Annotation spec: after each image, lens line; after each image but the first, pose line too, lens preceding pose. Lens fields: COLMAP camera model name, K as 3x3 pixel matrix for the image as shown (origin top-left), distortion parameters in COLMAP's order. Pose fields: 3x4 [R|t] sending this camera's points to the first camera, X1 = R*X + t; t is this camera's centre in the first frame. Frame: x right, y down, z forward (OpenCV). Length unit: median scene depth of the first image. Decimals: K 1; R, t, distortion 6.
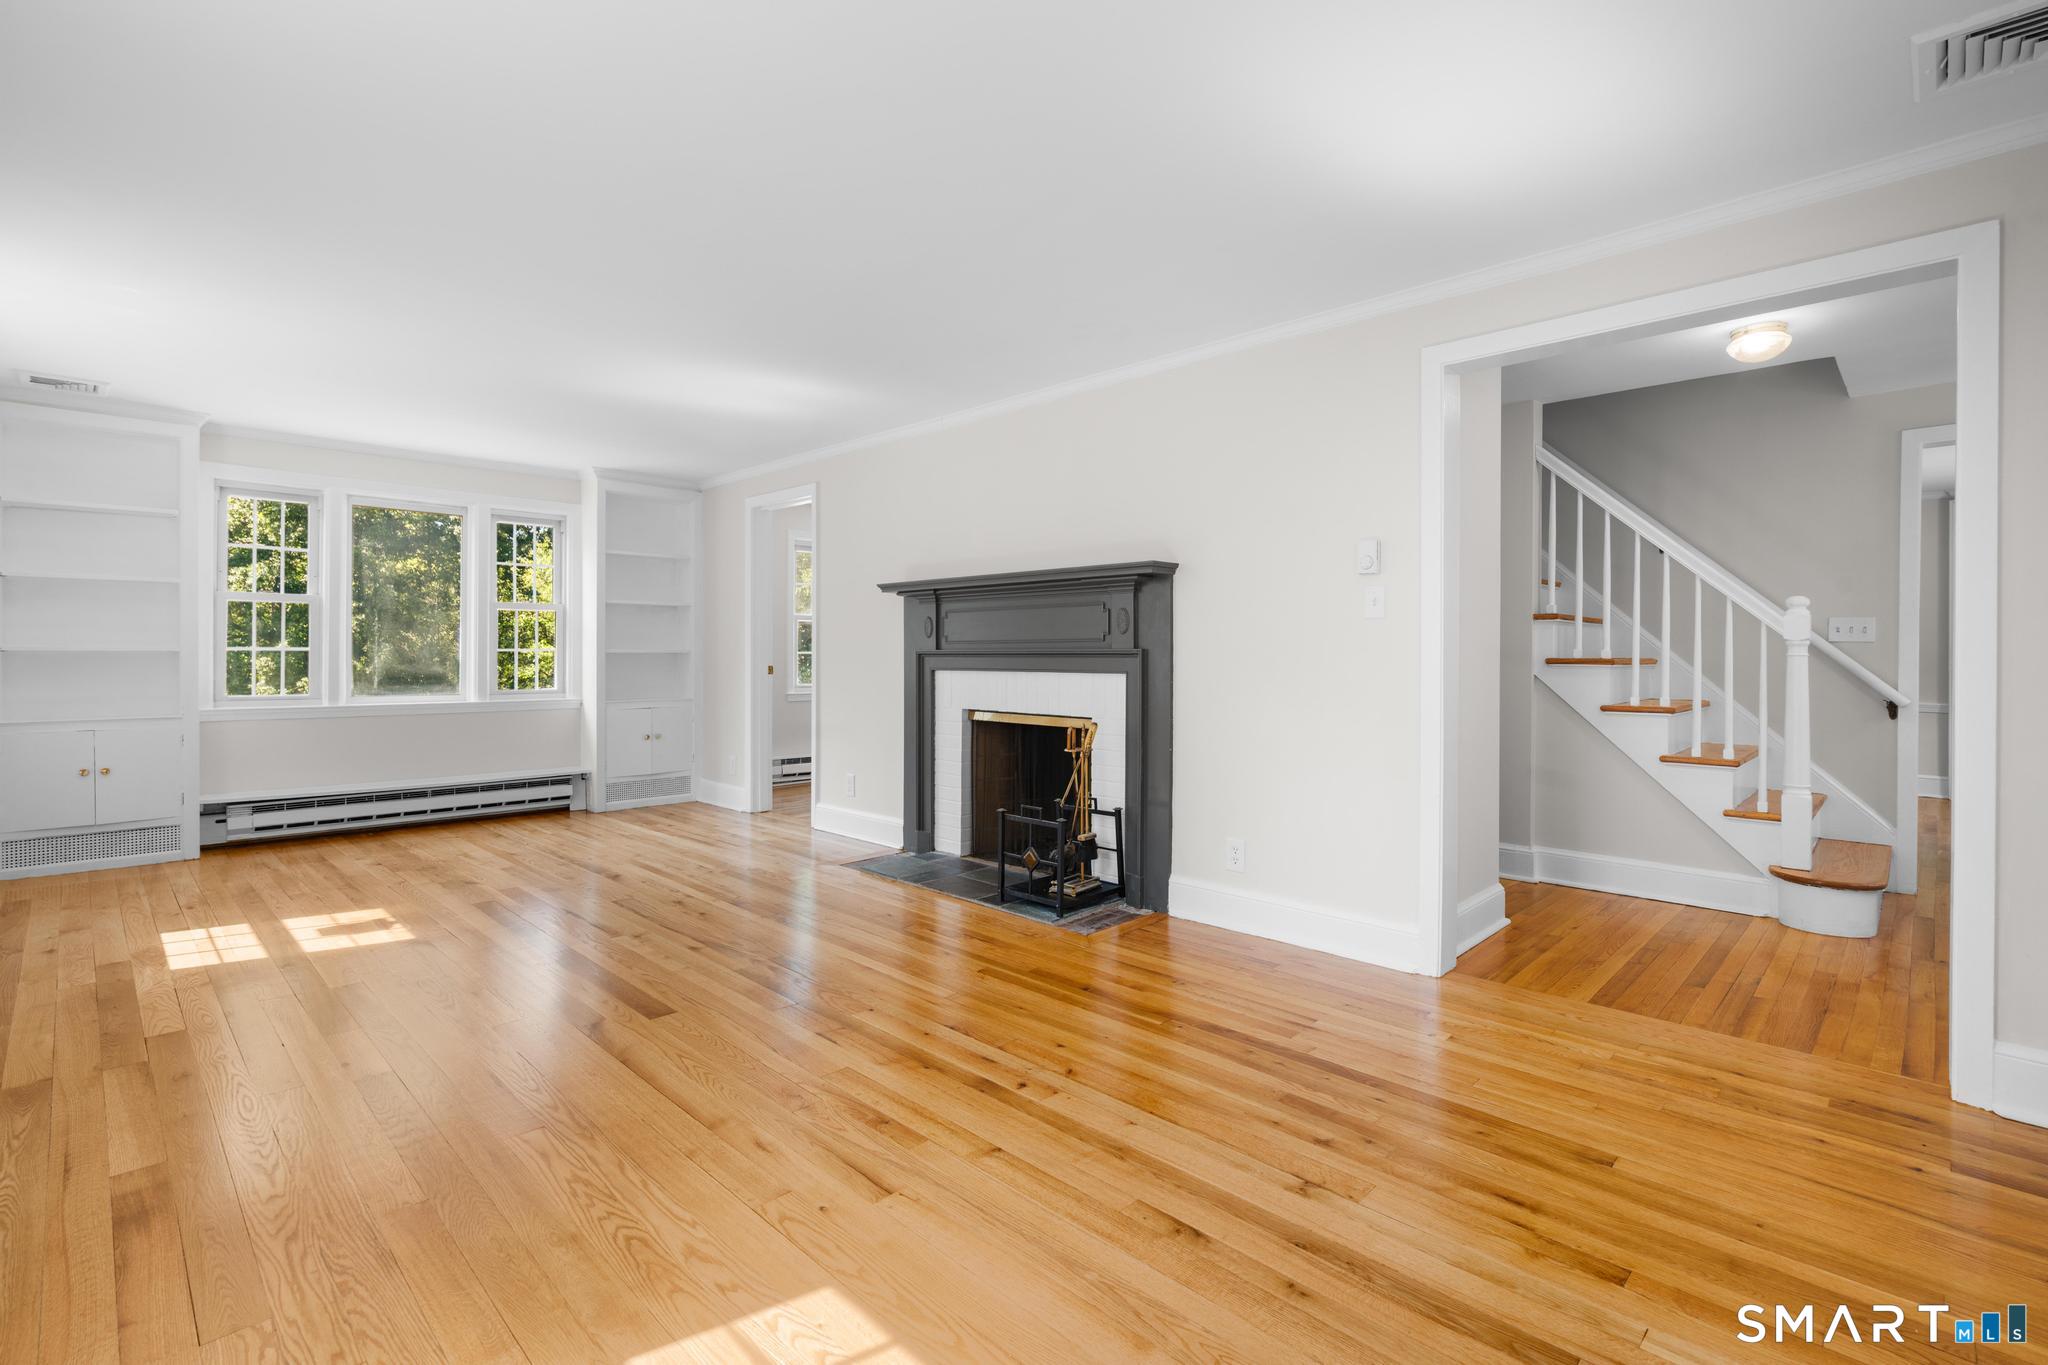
lens RADIAL K [[927.7, 0, 1031.6], [0, 927.7, 673.9], [0, 0, 1]] dist [-0.003581, 0.003369]
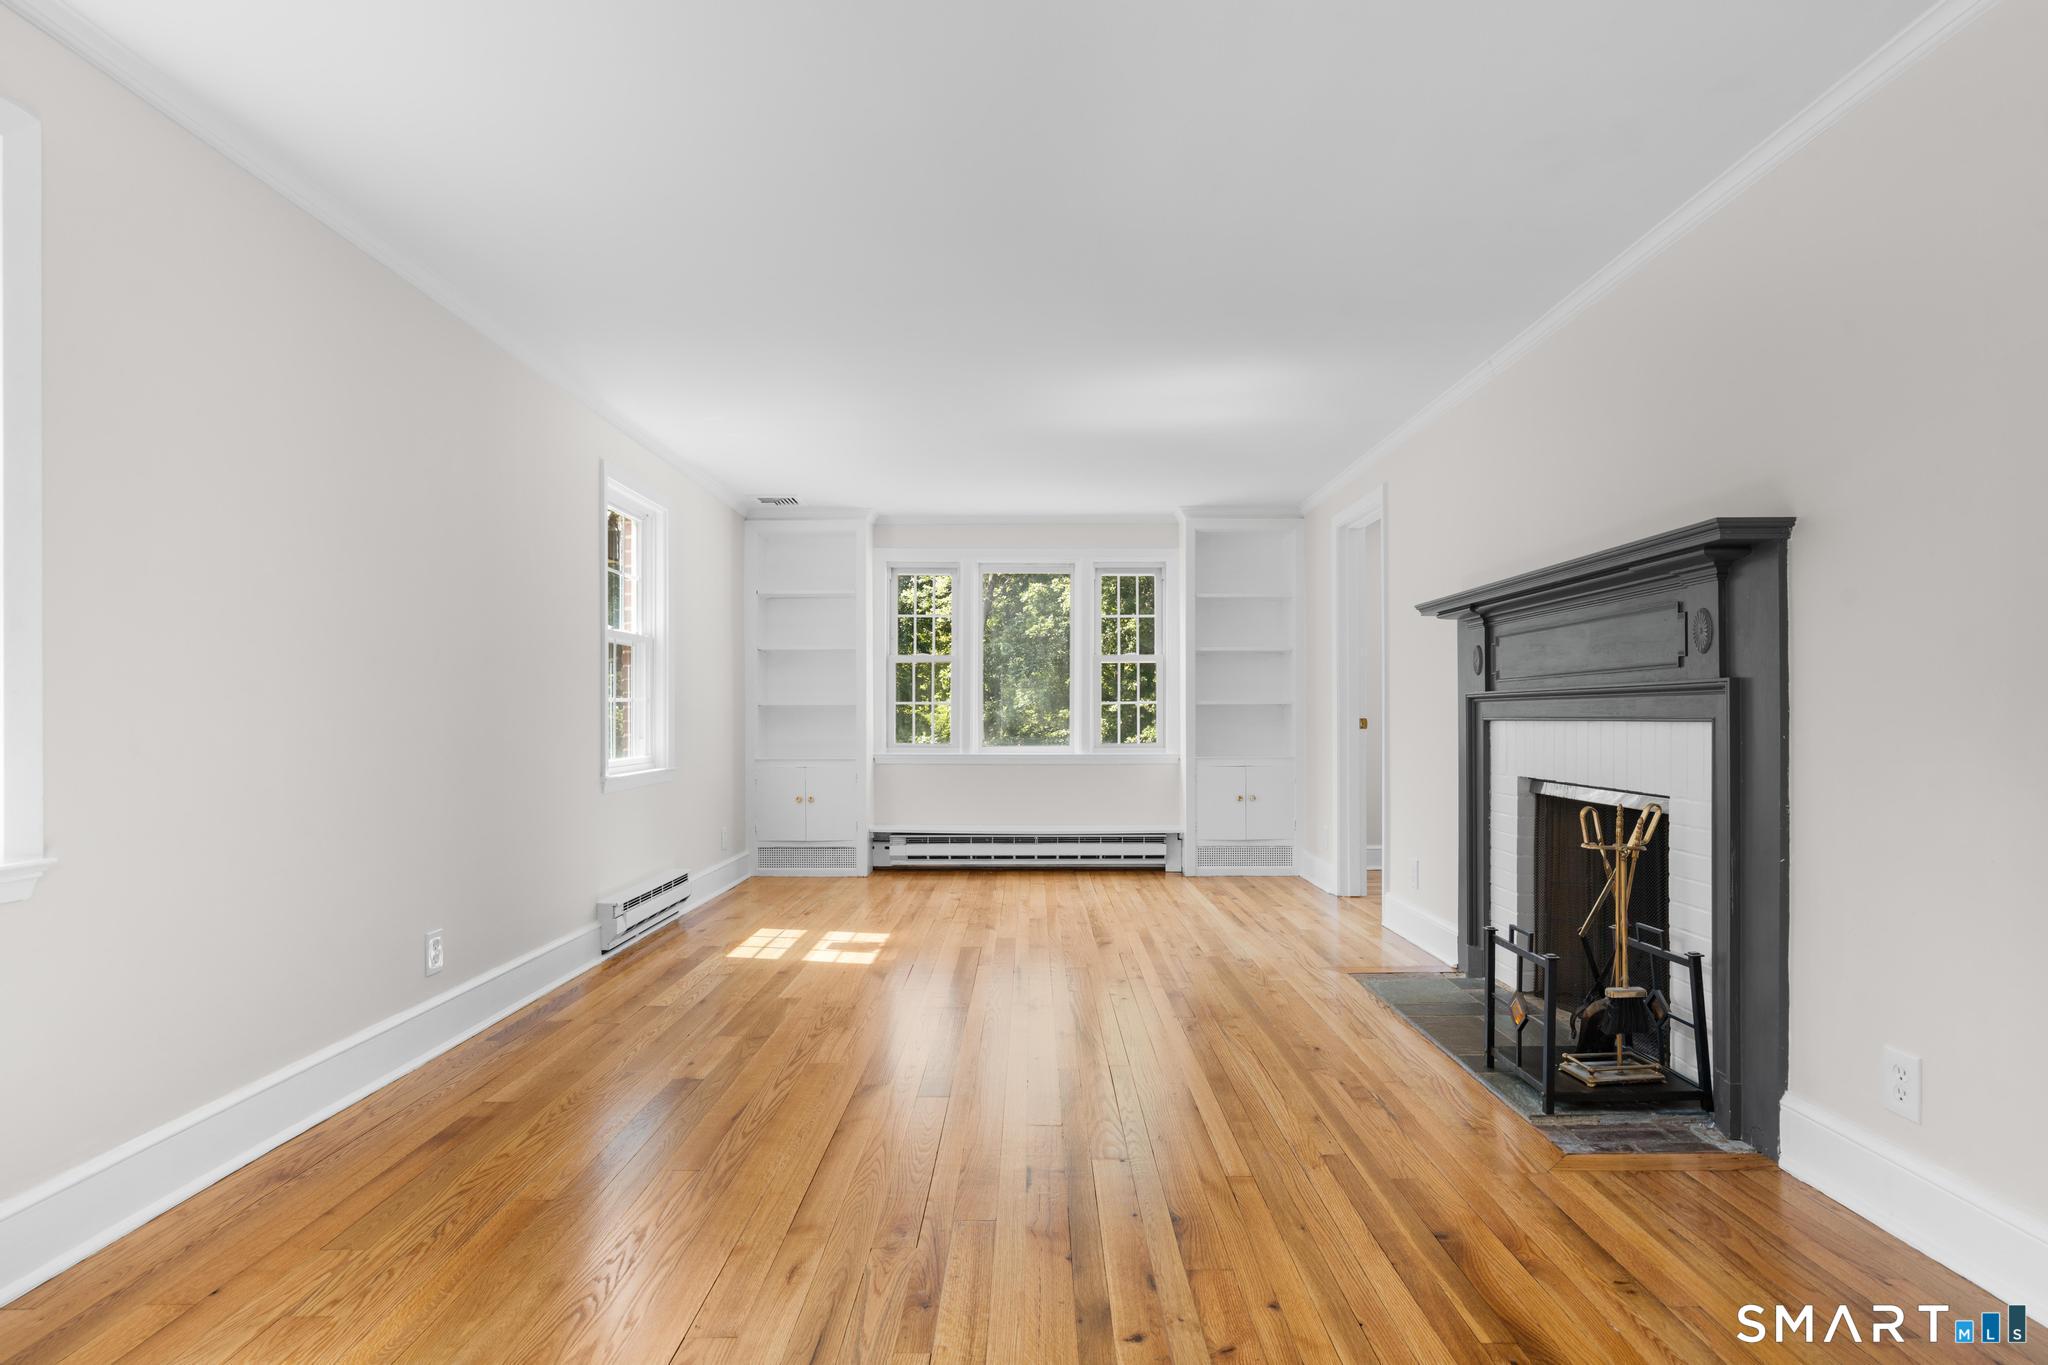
lens RADIAL K [[1038.0, 0, 1046.1], [0, 1038.0, 724.2], [0, 0, 1]] dist [-0.002749, 0.007965]
pose [[0.701749, 0.001588, -0.712423, 0.238524], [-0.010639, 0.999909, -0.008251, 0.009523], [0.712345, 0.013370, 0.701702, 0.223703]]
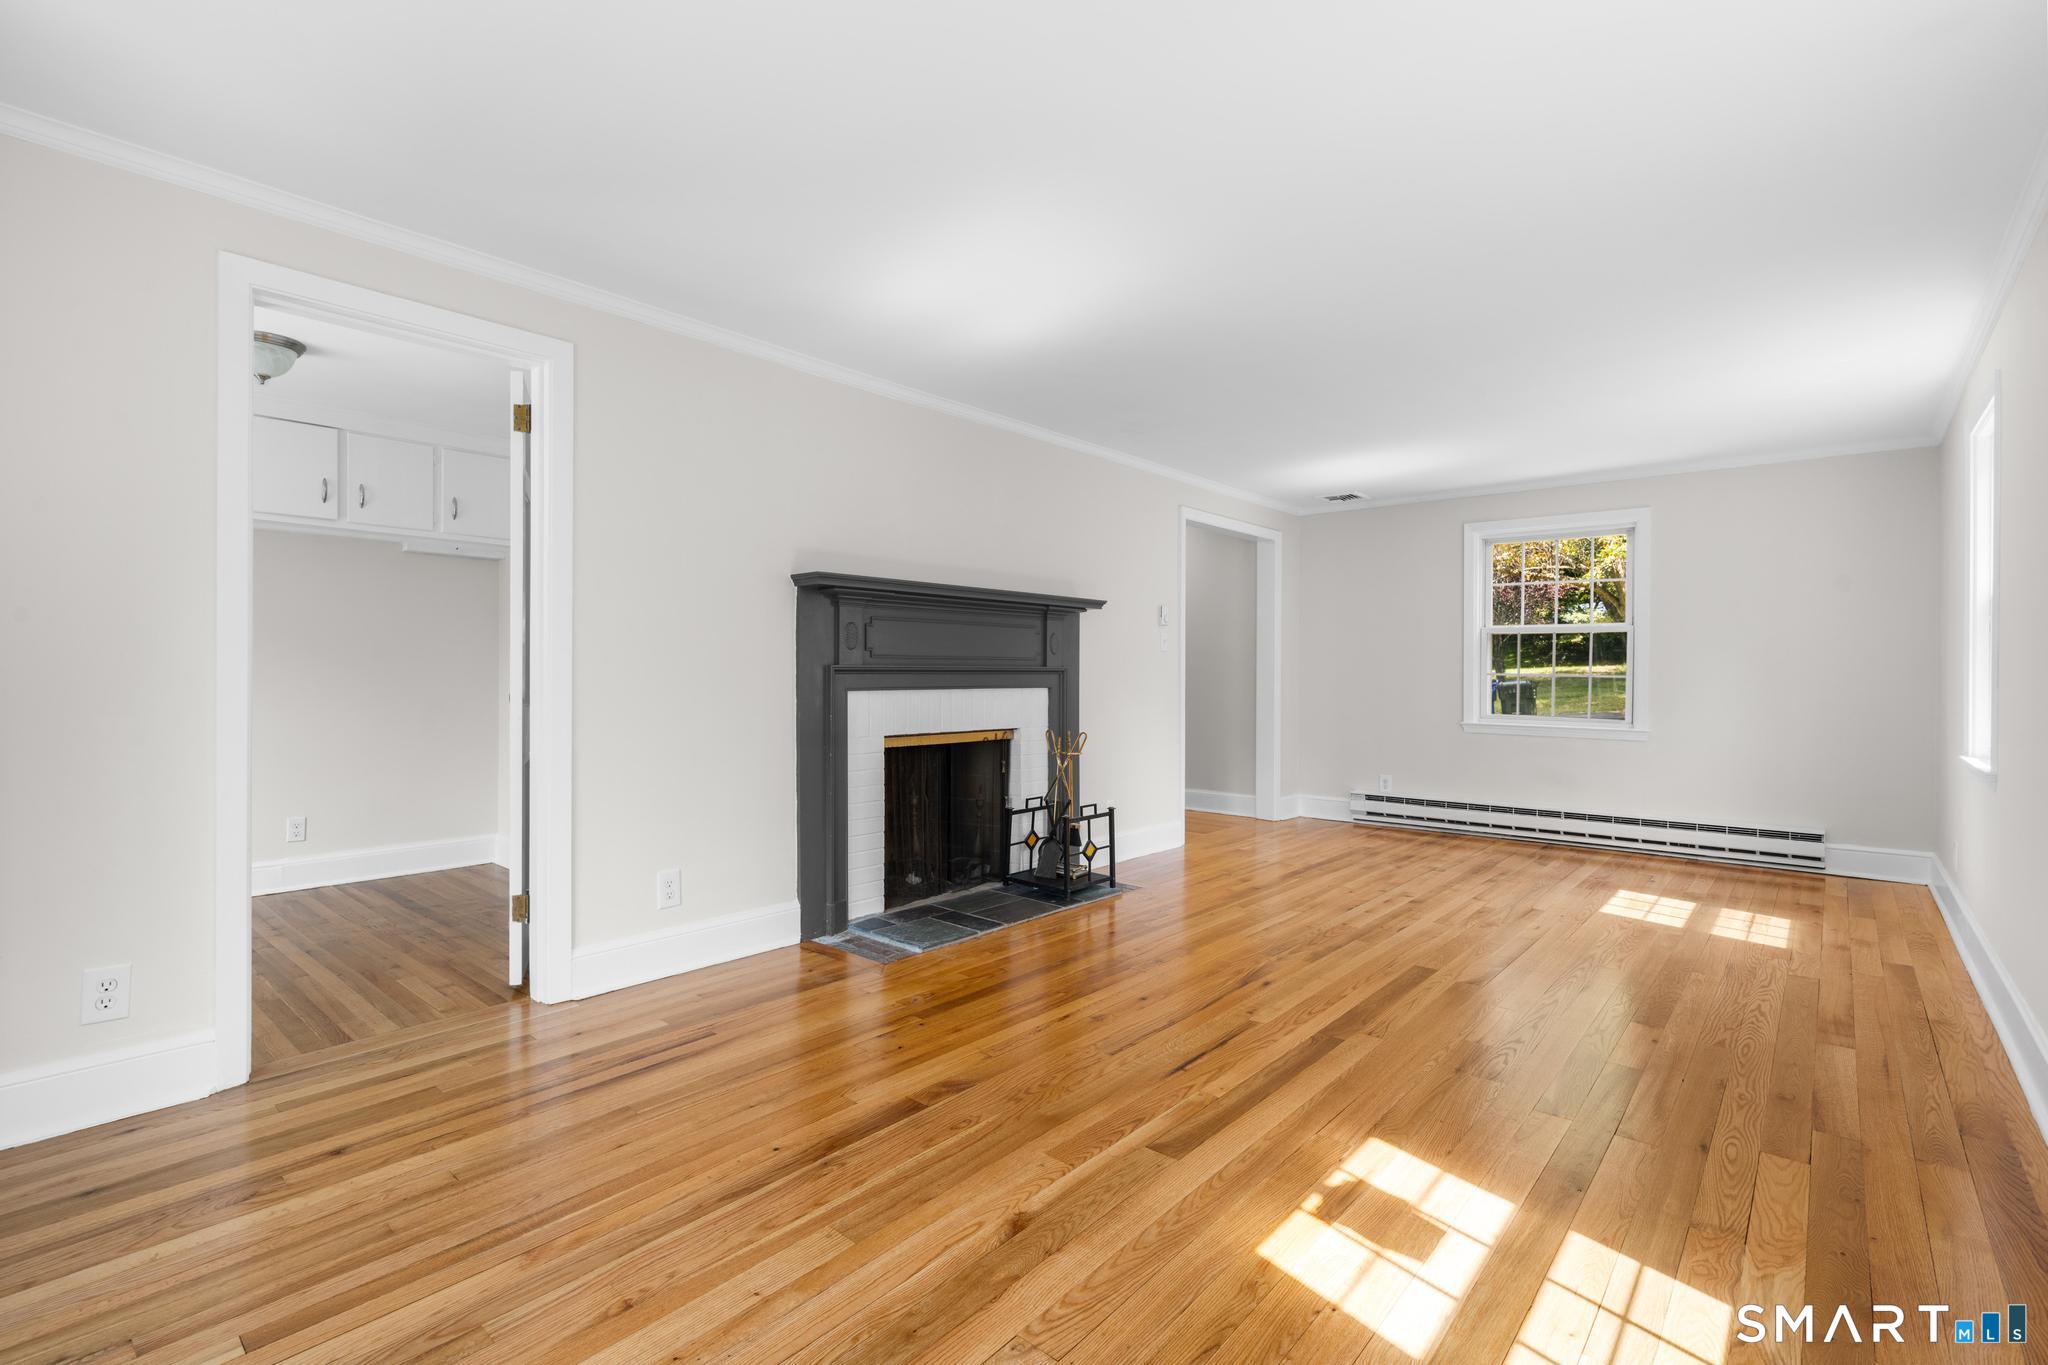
lens RADIAL K [[927.7, 0, 1031.6], [0, 927.7, 673.9], [0, 0, 1]] dist [-0.003581, 0.003369]
pose [[-0.054716, -0.001661, 0.998501, -0.964478], [0.015069, 0.999883, 0.002490, -0.019254], [-0.998388, 0.015182, -0.054685, 0.958566]]
